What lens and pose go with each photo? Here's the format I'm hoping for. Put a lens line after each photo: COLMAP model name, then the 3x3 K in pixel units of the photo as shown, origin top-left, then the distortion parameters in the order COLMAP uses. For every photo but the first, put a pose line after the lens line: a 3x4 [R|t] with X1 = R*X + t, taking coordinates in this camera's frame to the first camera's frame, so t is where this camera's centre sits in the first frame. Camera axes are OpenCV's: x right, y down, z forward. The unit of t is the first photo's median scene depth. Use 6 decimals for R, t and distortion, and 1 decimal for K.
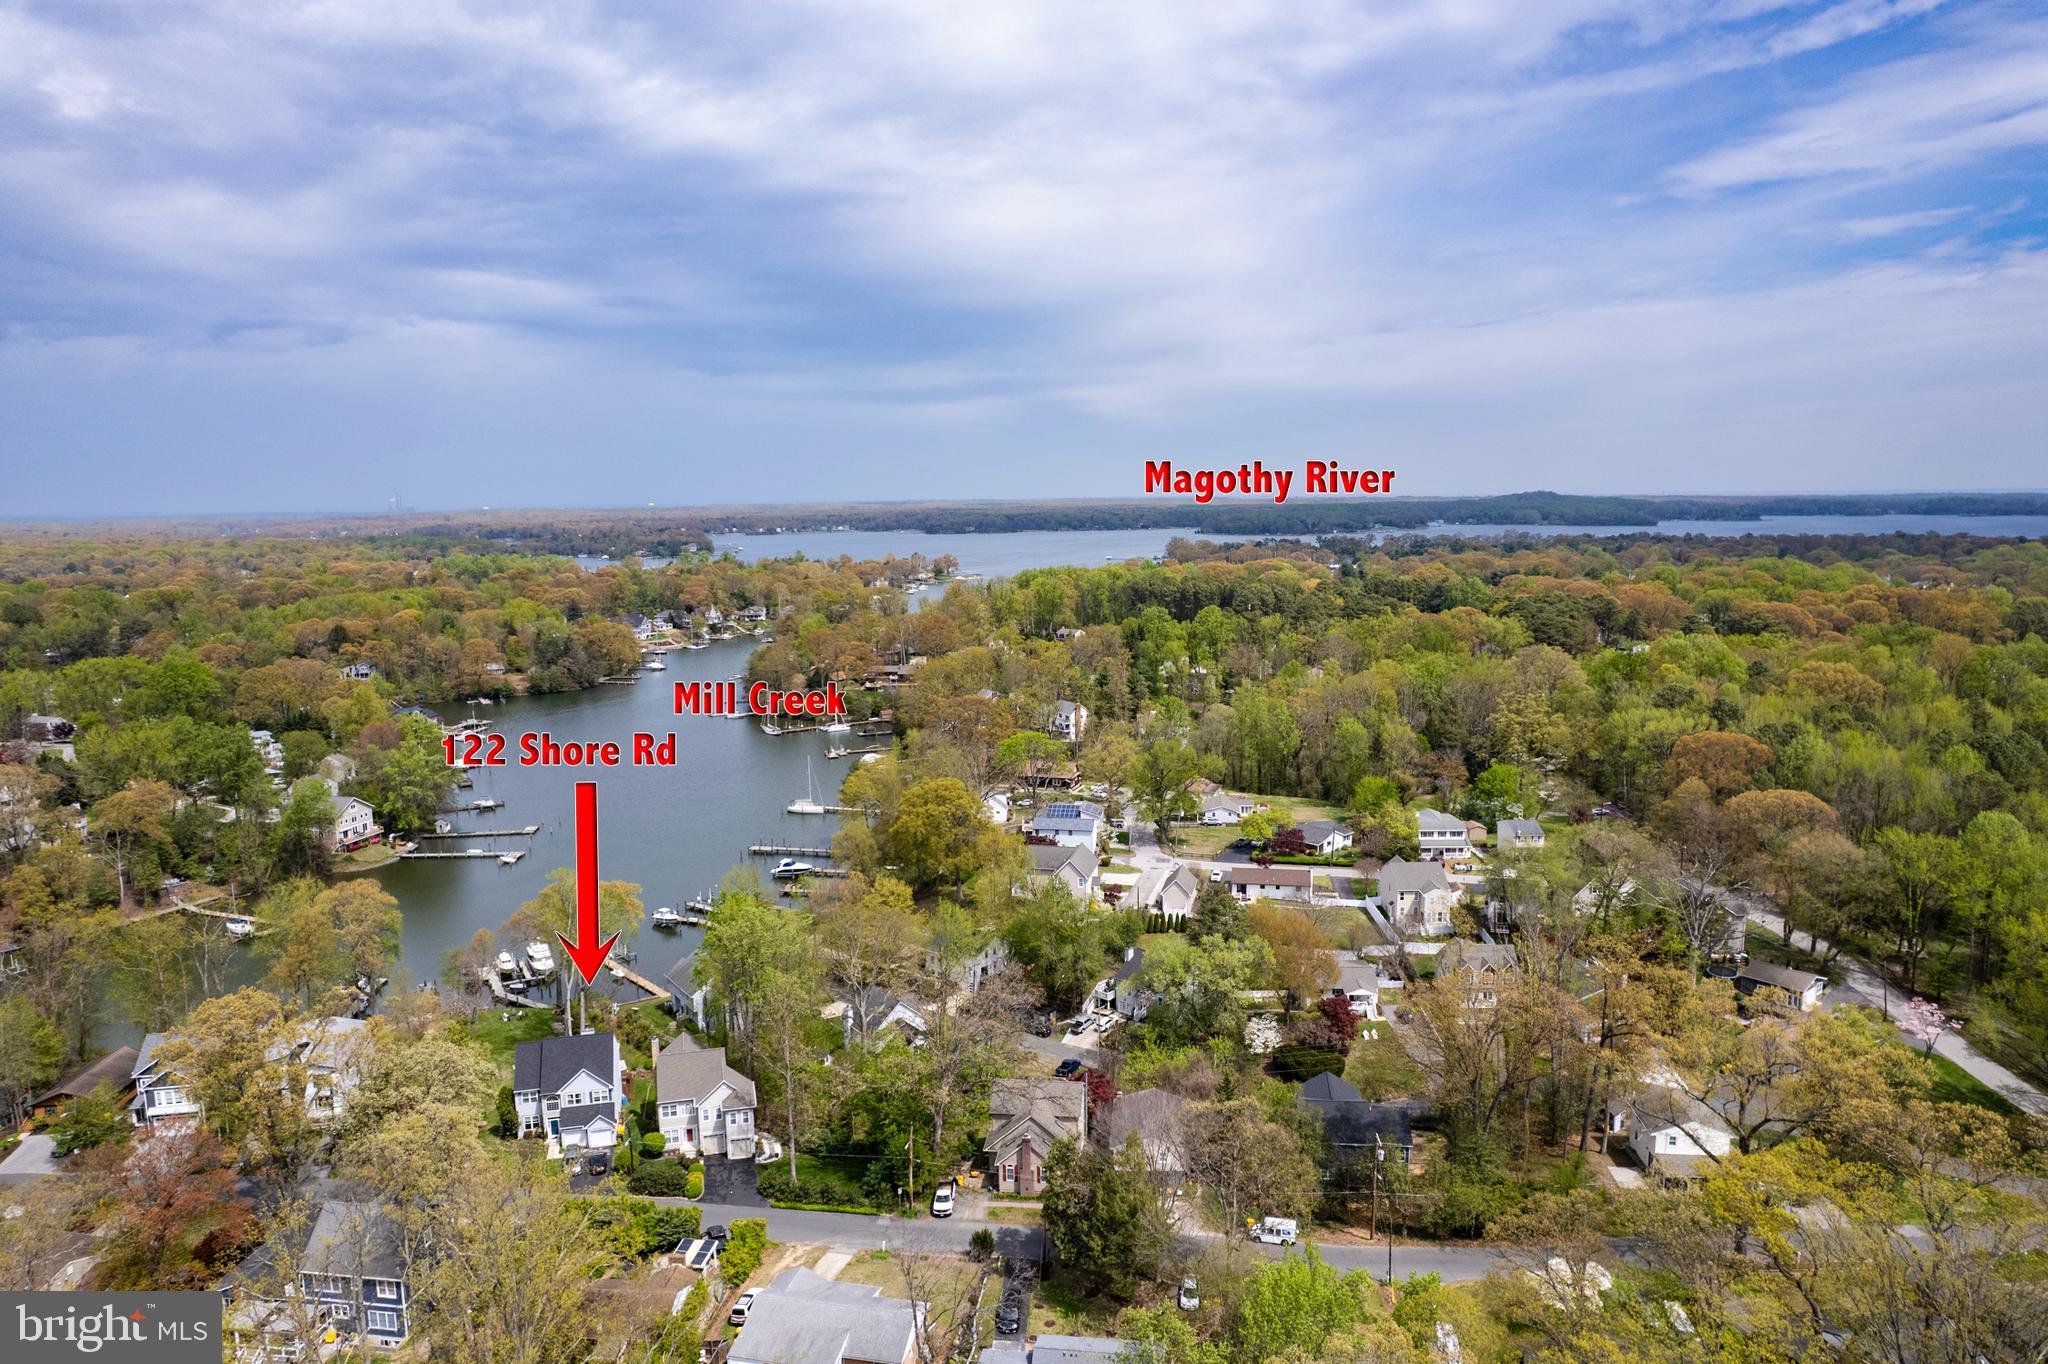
lens RADIAL K [[1319.3, 0, 1024.0], [0, 1319.3, 682.0], [0, 0, 1]] dist [-0.070091, 0.061486]
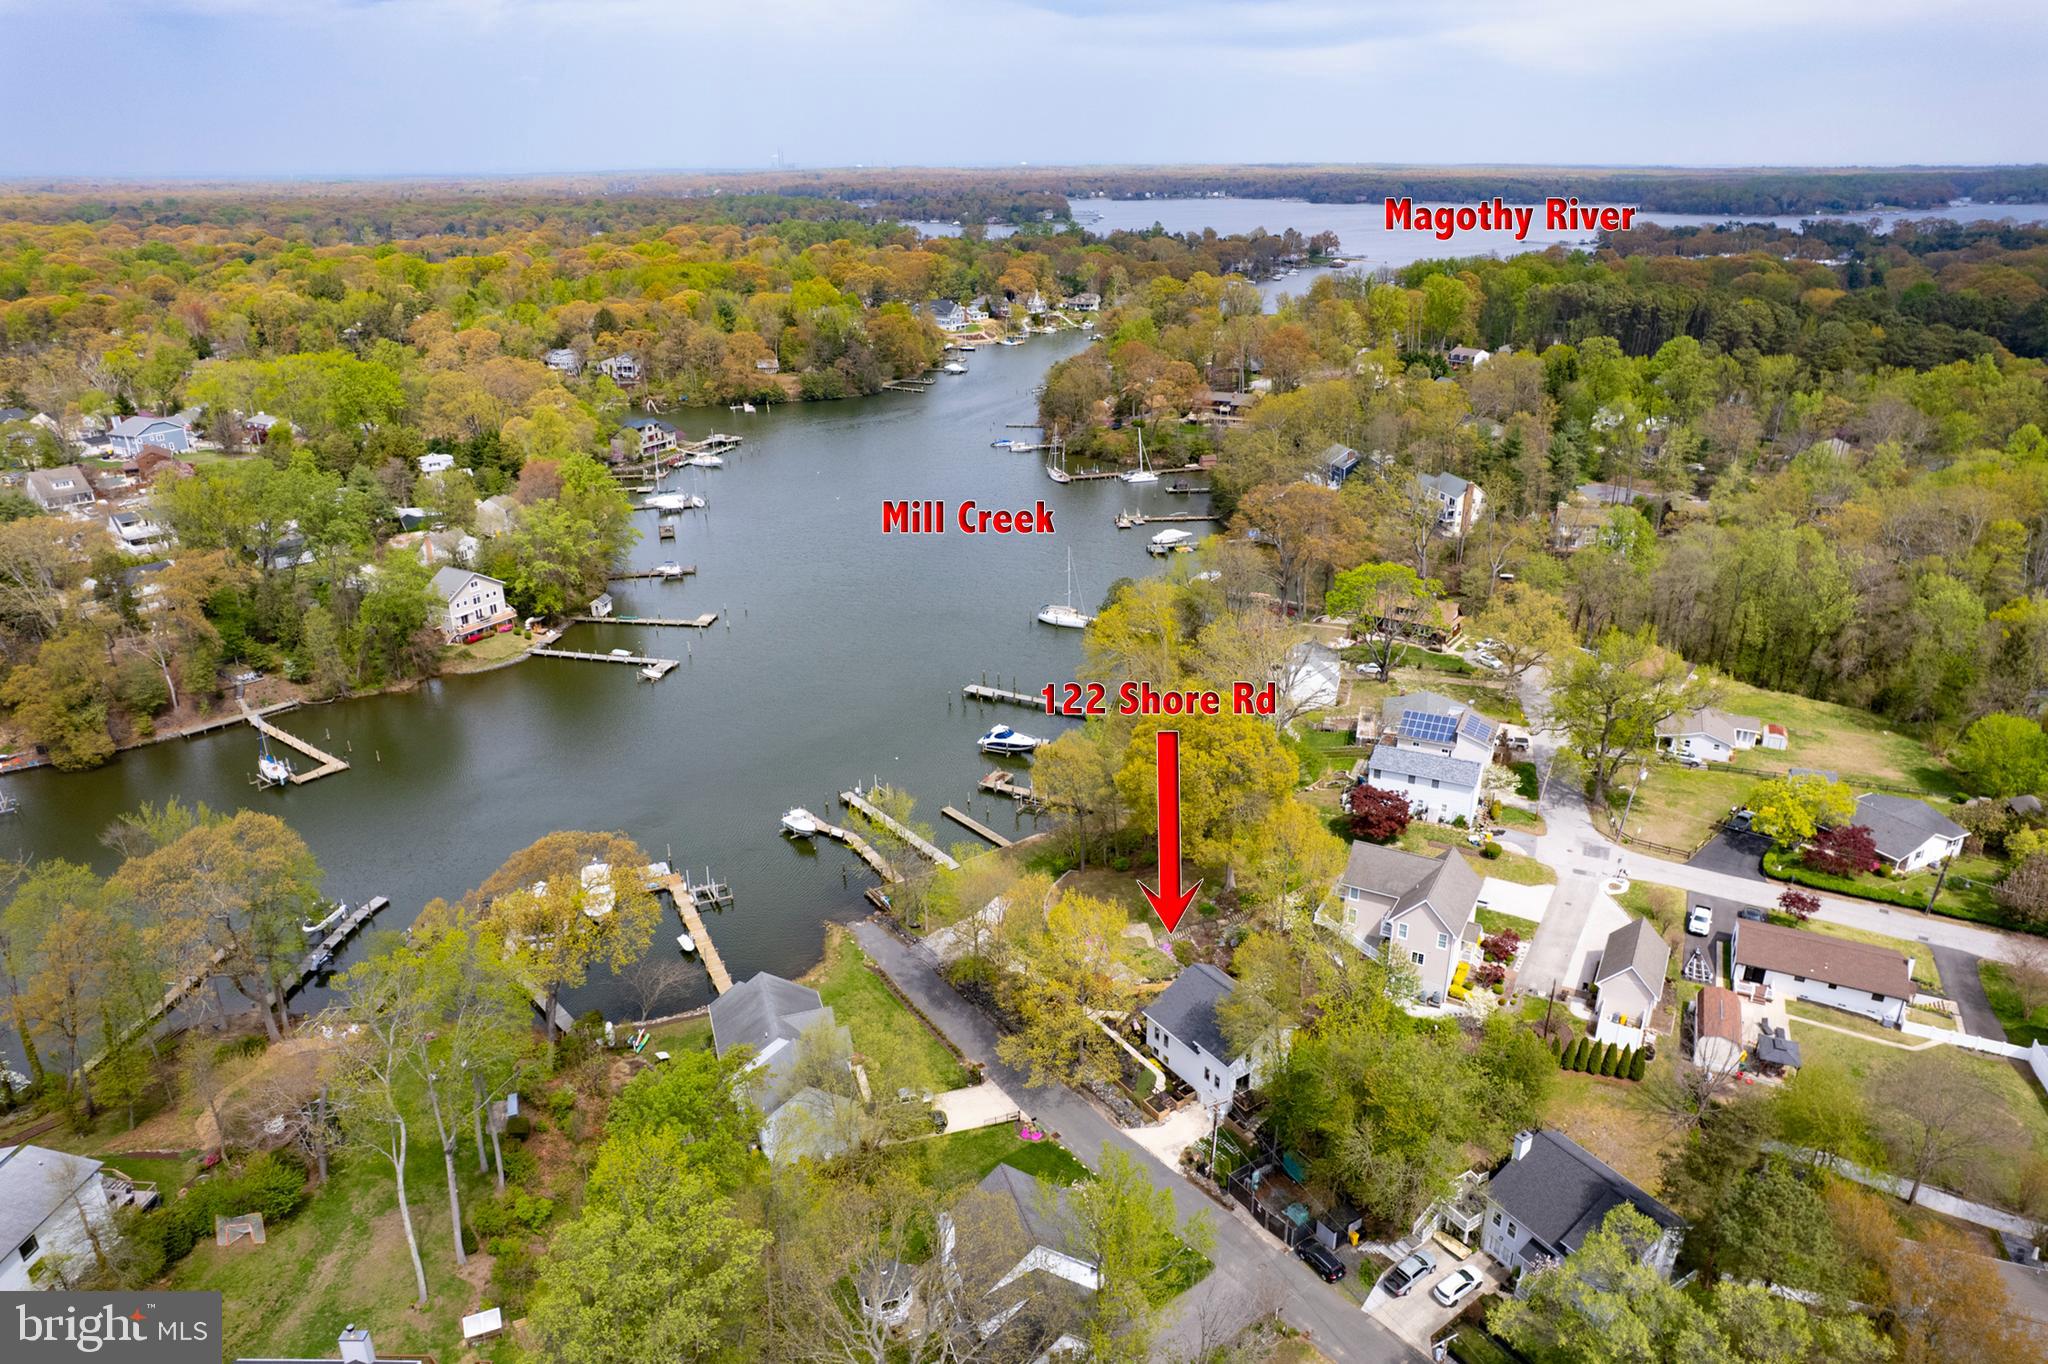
lens RADIAL K [[1319.3, 0, 1024.0], [0, 1319.3, 682.0], [0, 0, 1]] dist [-0.070091, 0.061486]
pose [[0.960738, 0.108958, -0.255169, 0.001655], [-0.044551, 0.968313, 0.245733, -0.030418], [0.273858, -0.224717, 0.935149, 0.199079]]
